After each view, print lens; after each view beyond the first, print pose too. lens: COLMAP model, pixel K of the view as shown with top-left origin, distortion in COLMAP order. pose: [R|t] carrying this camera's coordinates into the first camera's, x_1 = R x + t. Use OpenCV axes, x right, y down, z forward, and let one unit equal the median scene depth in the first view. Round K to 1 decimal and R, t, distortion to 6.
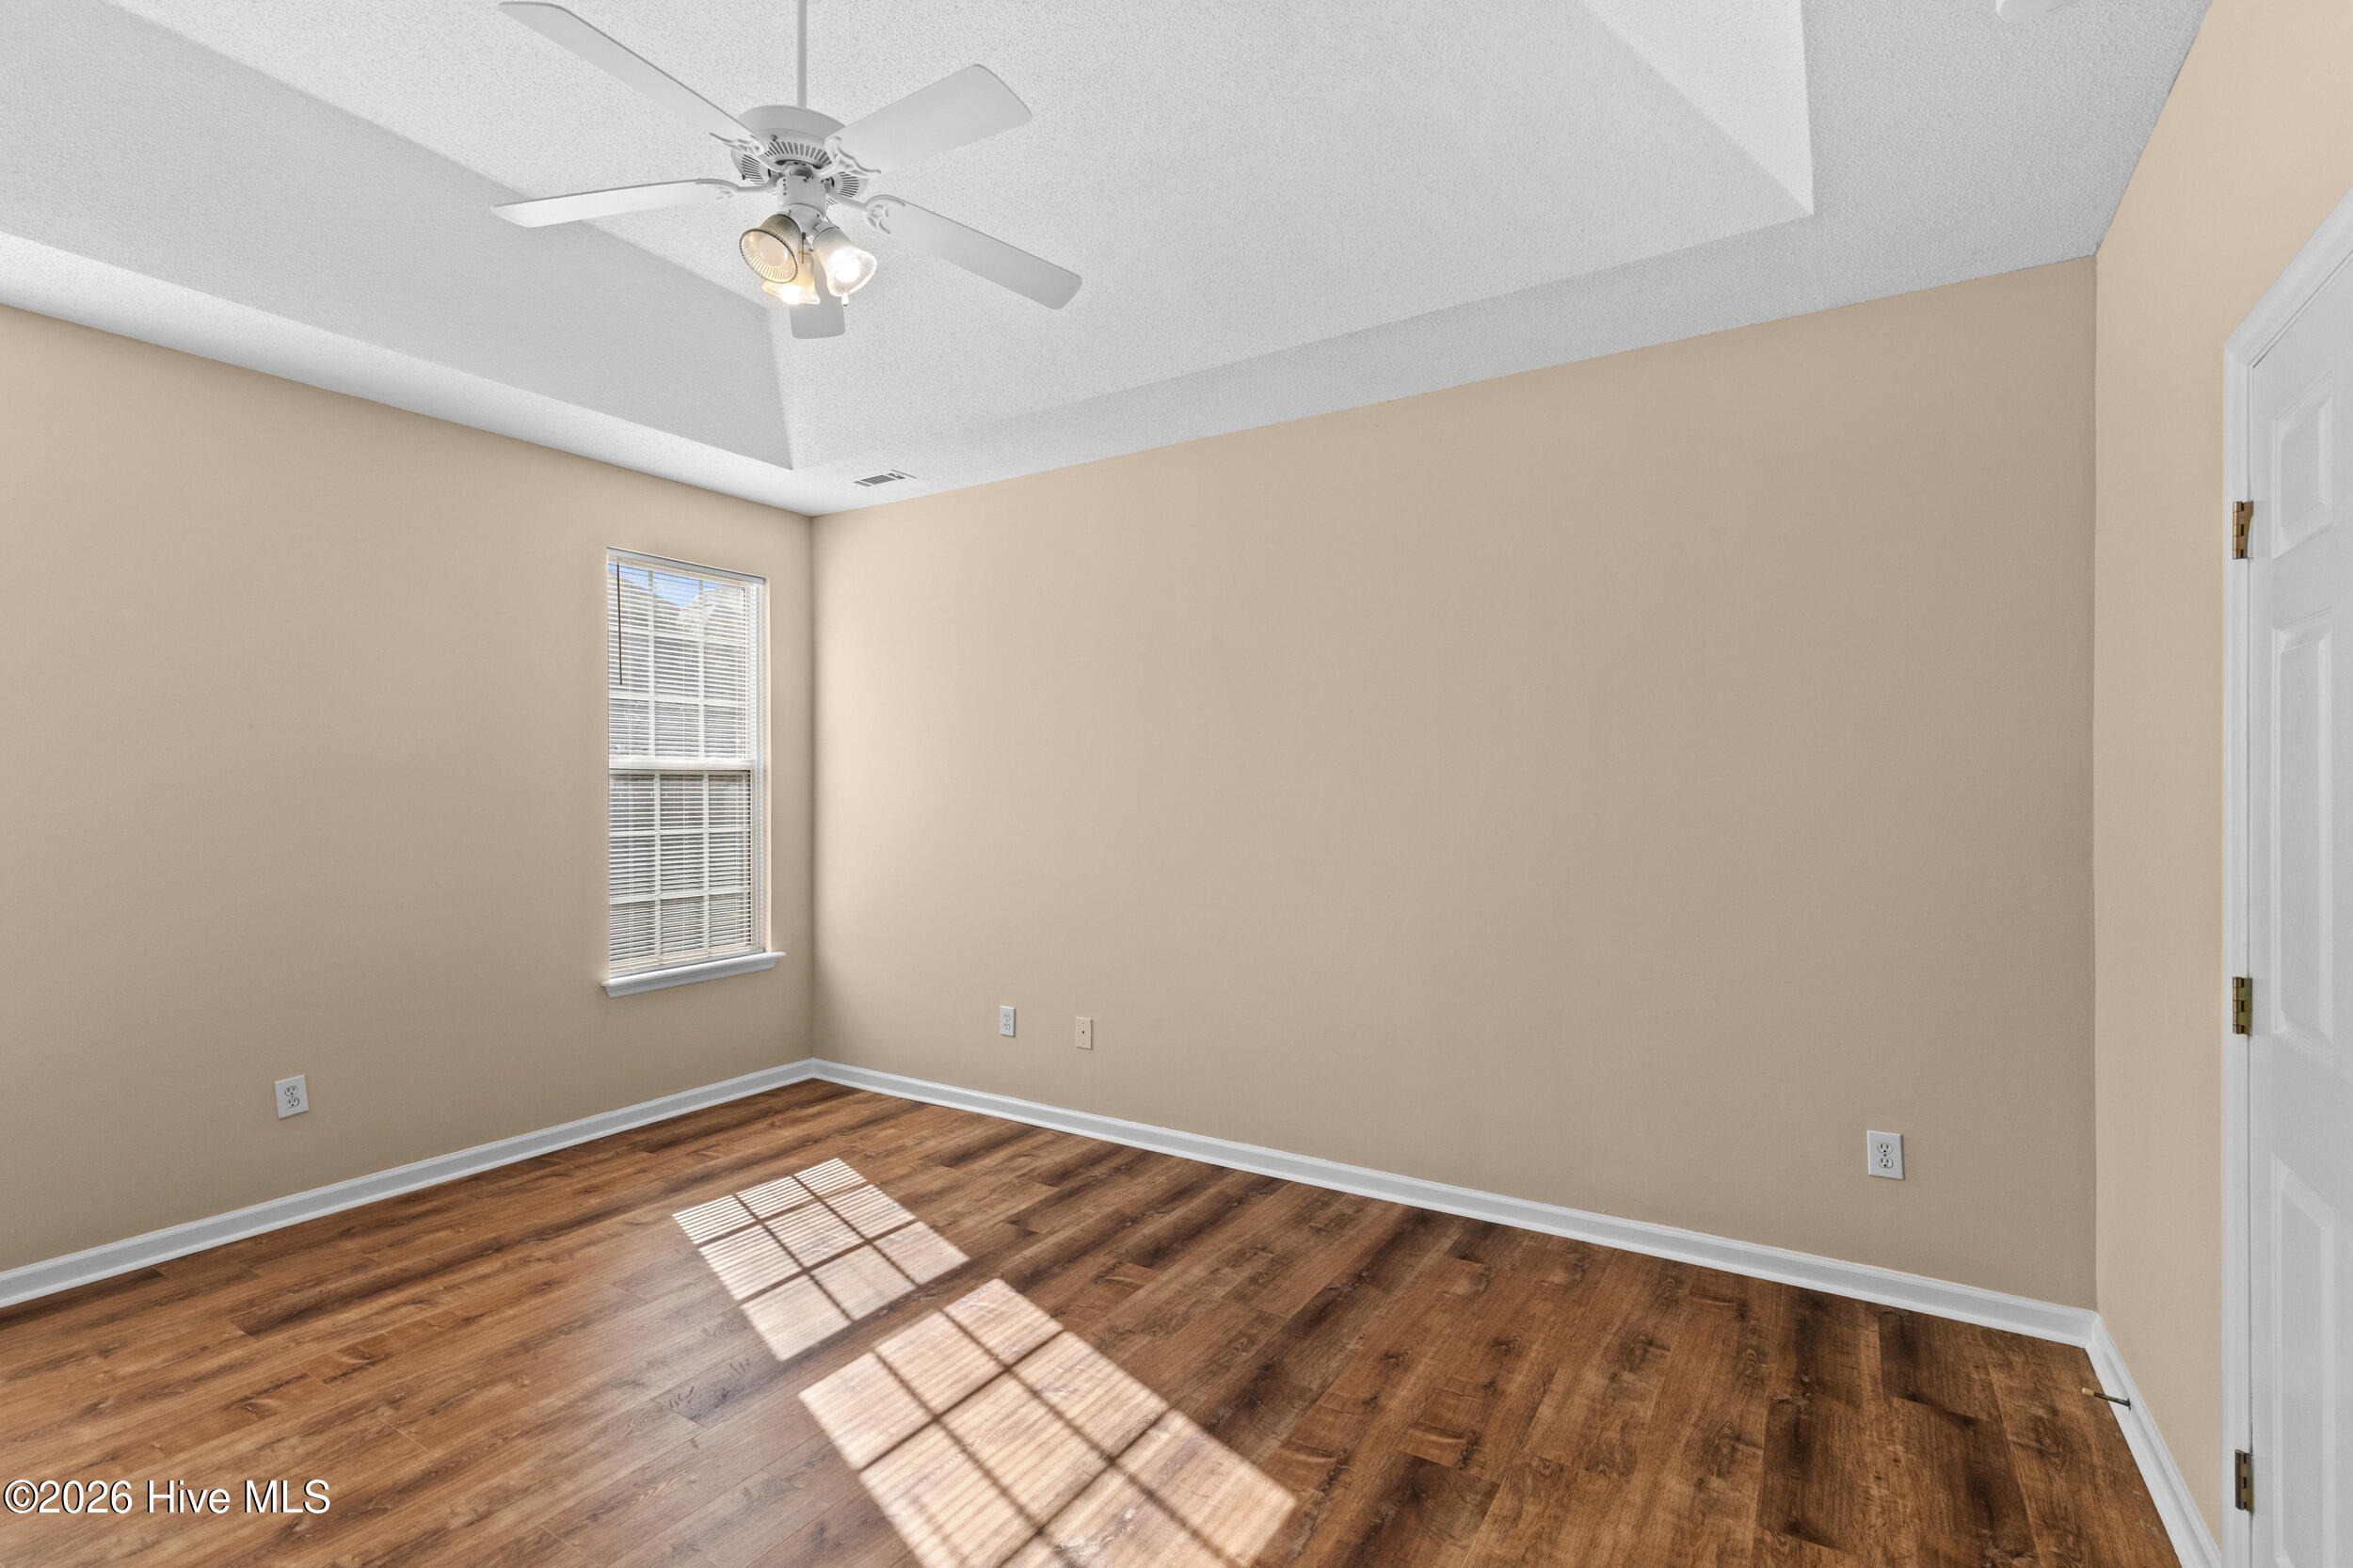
lens RADIAL K [[1072.9, 0, 1169.8], [0, 1072.9, 780.7], [0, 0, 1]] dist [0.009491, -0.000626]
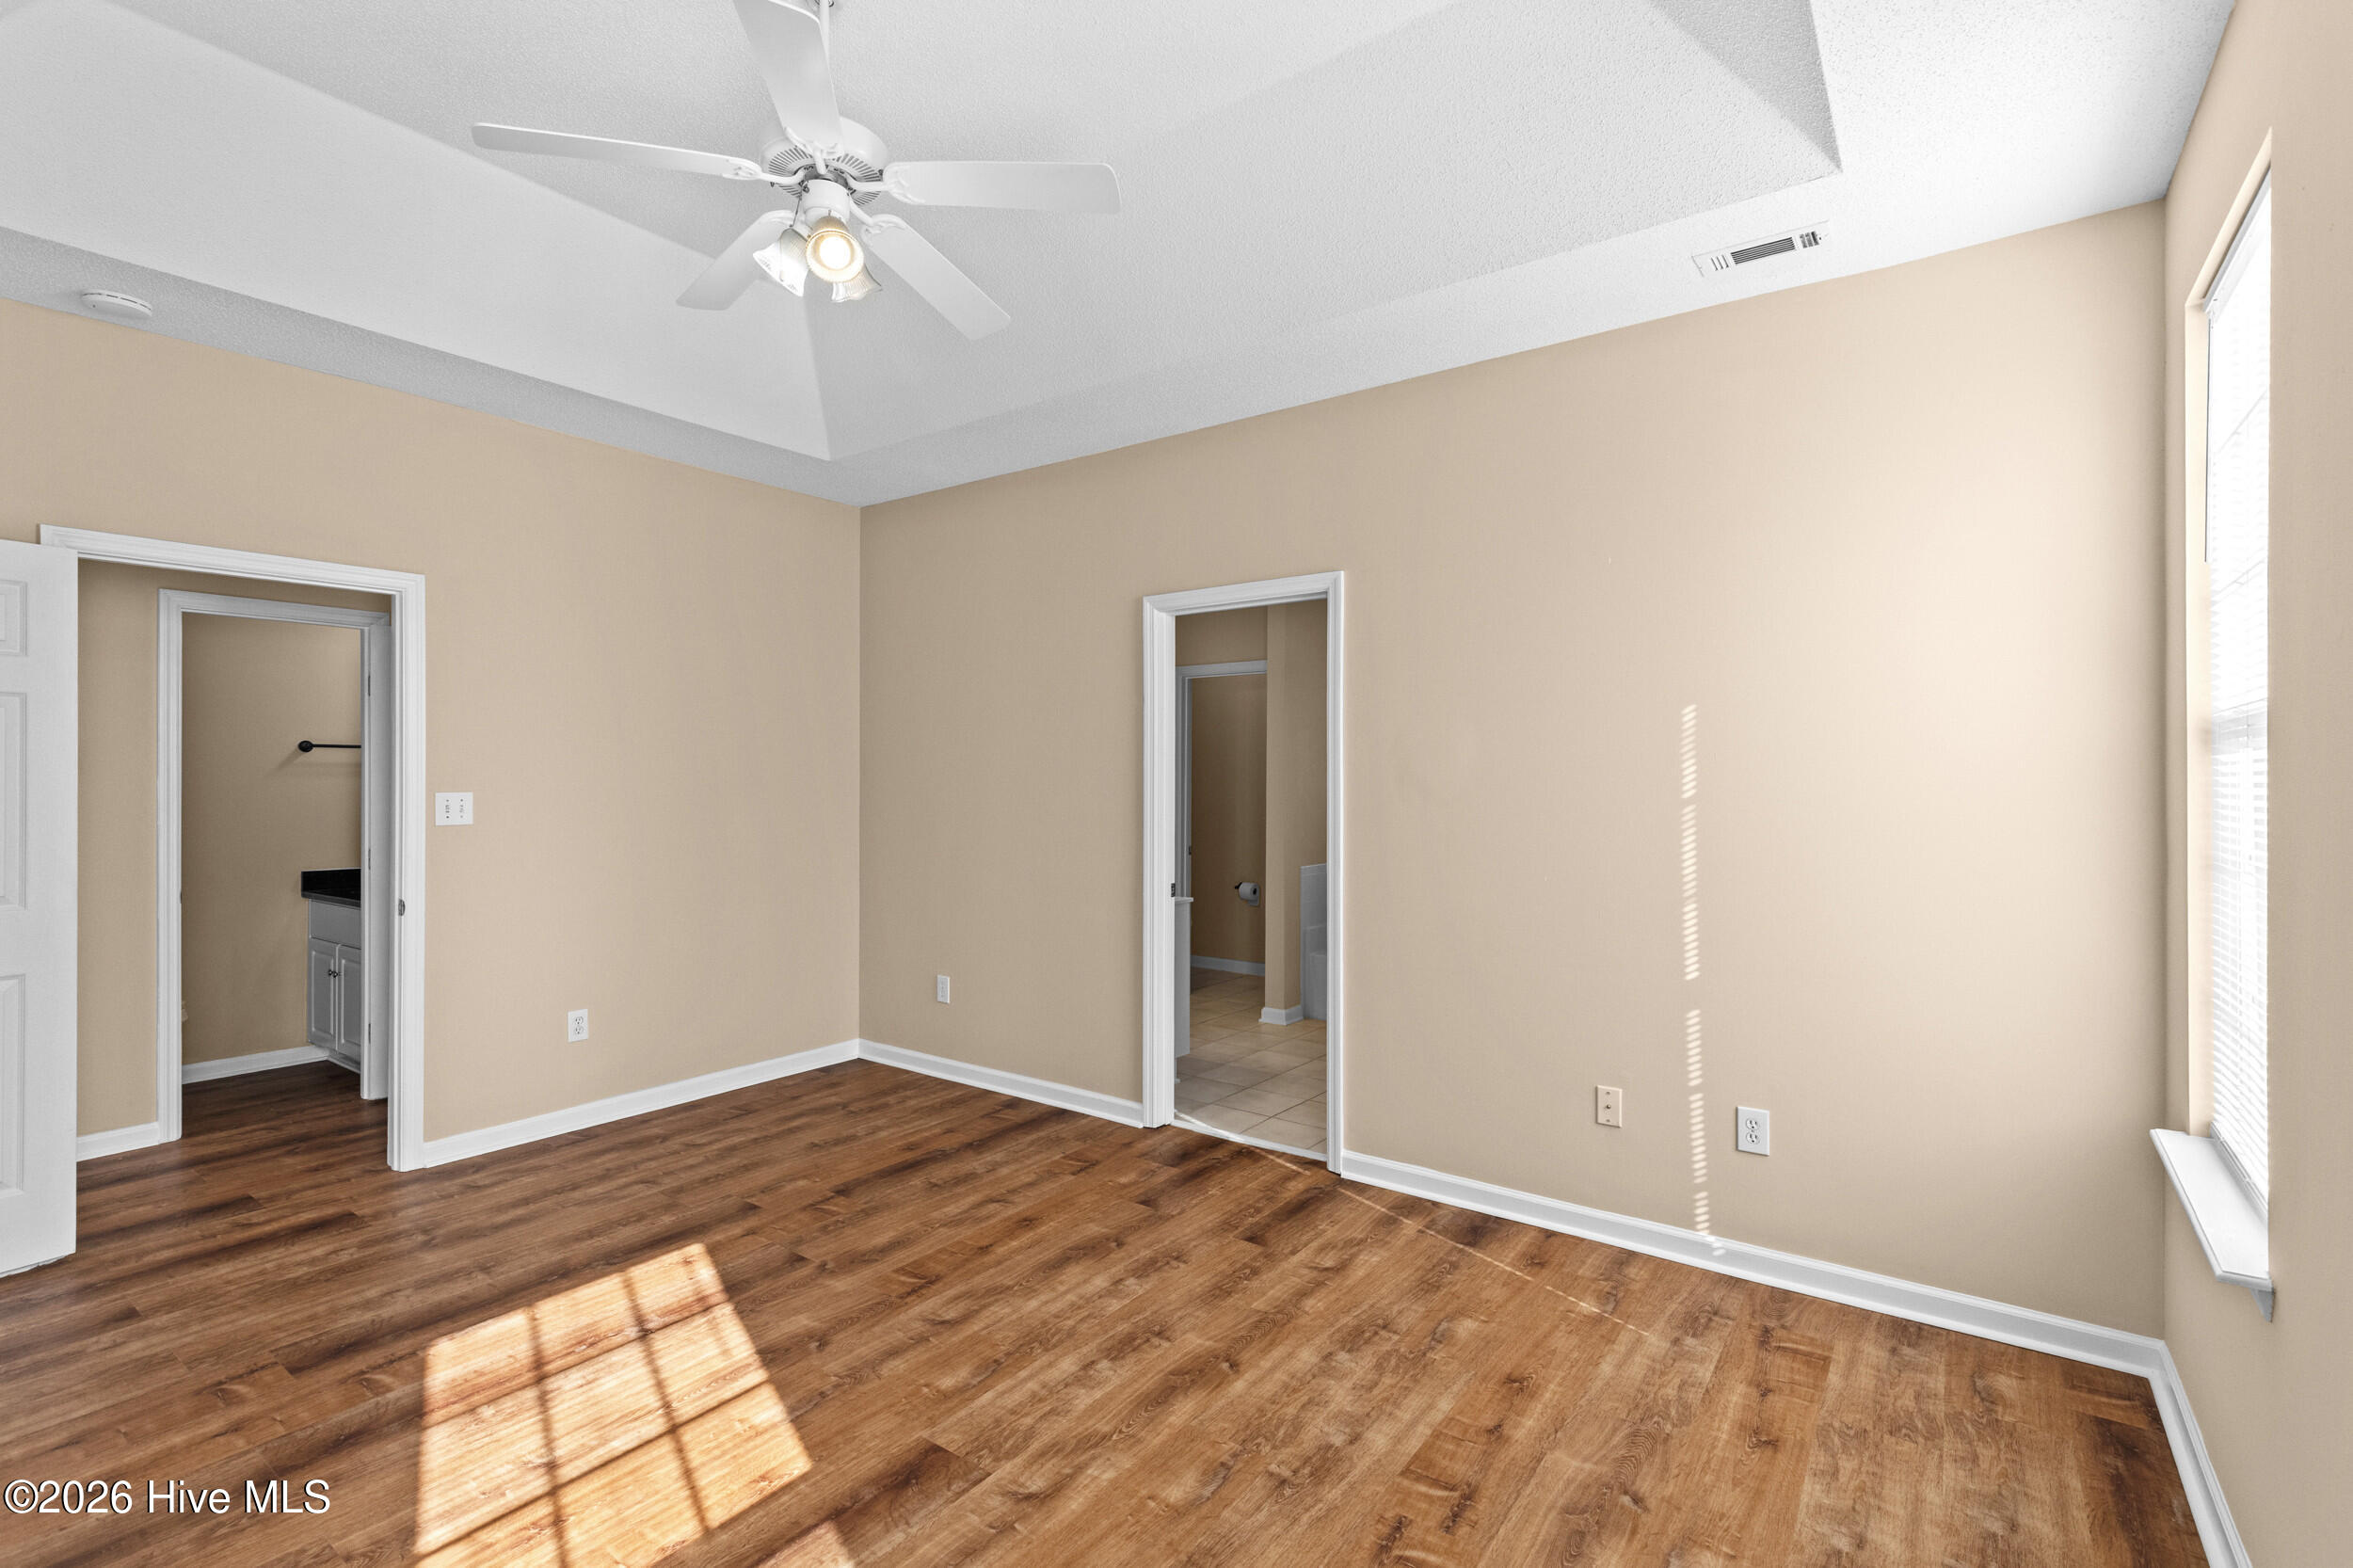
lens RADIAL K [[1072.9, 0, 1179.1], [0, 1072.9, 774.1], [0, 0, 1]] dist [0.009491, -0.000626]
pose [[-0.997695, 0.005056, 0.067669, -0.485742], [0.004171, 0.999904, -0.013206, 0.014692], [-0.067729, -0.012894, -0.997620, 1.306773]]
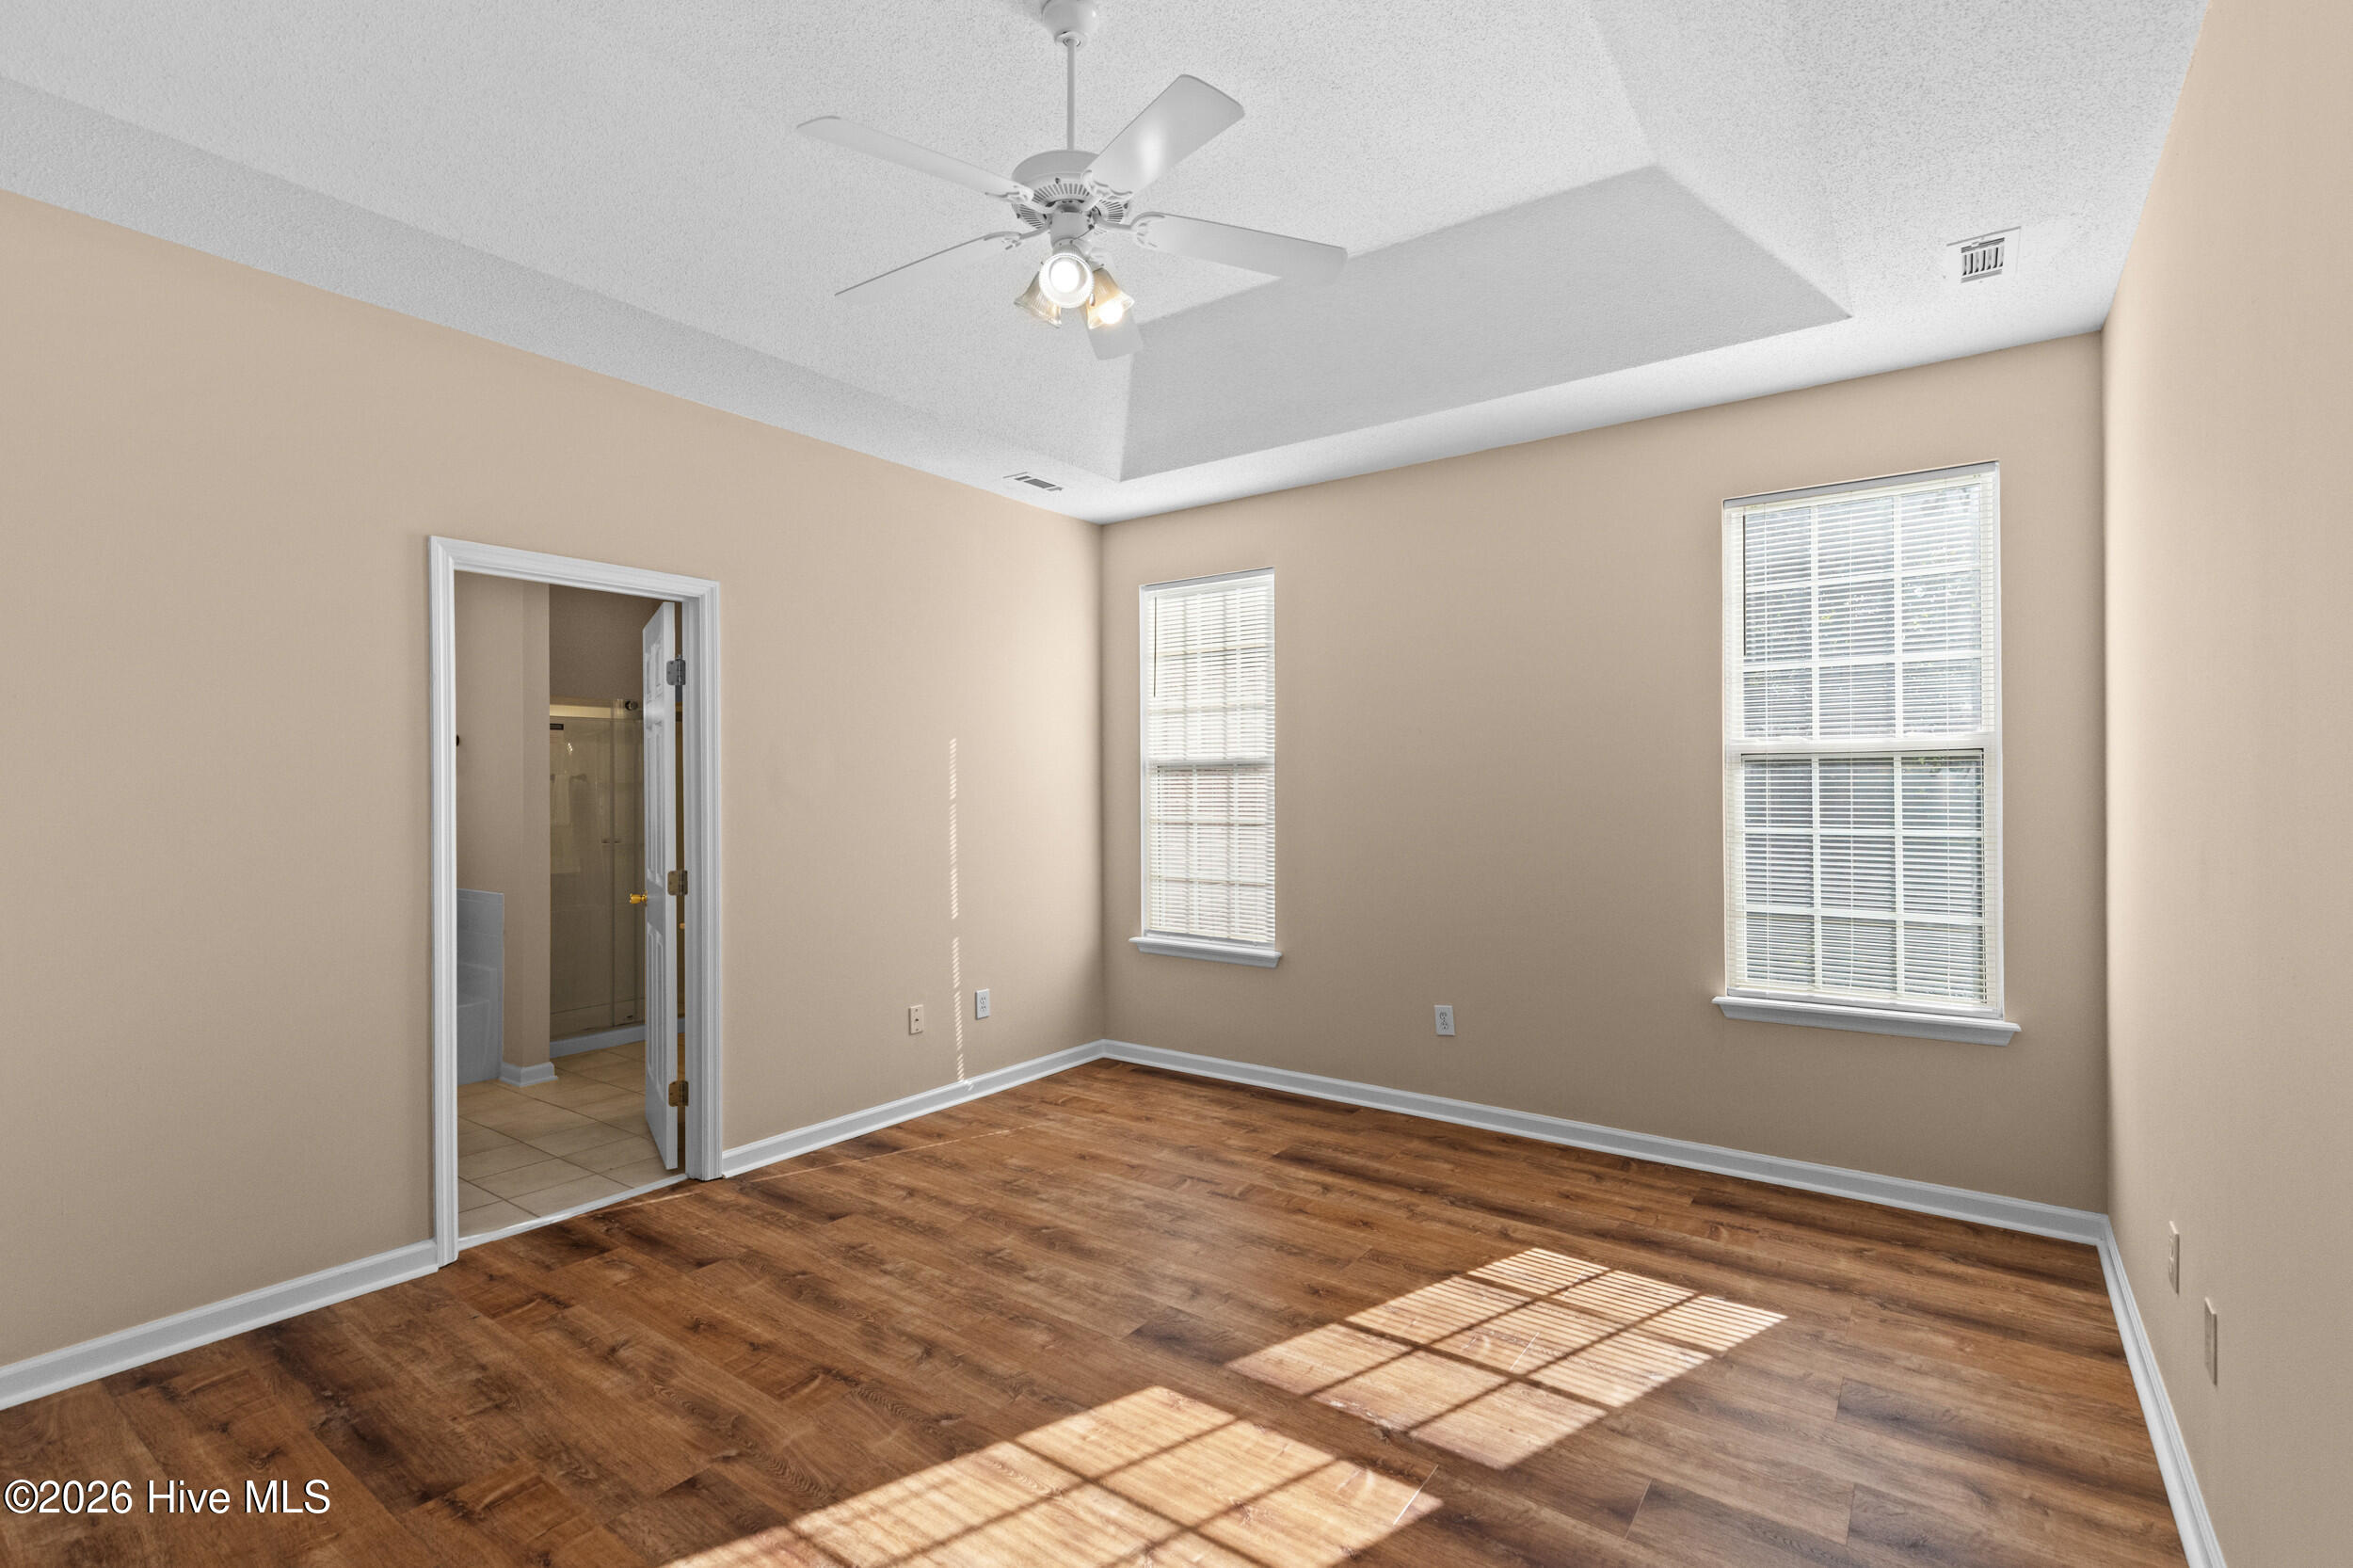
lens RADIAL K [[1072.9, 0, 1168.0], [0, 1072.9, 775.1], [0, 0, 1]] dist [0.009491, -0.000626]
pose [[-0.070499, -0.006345, -0.997492, 0.473469], [0.013465, 0.999883, -0.007312, 0.007550], [0.997421, -0.013947, -0.070406, 0.761837]]
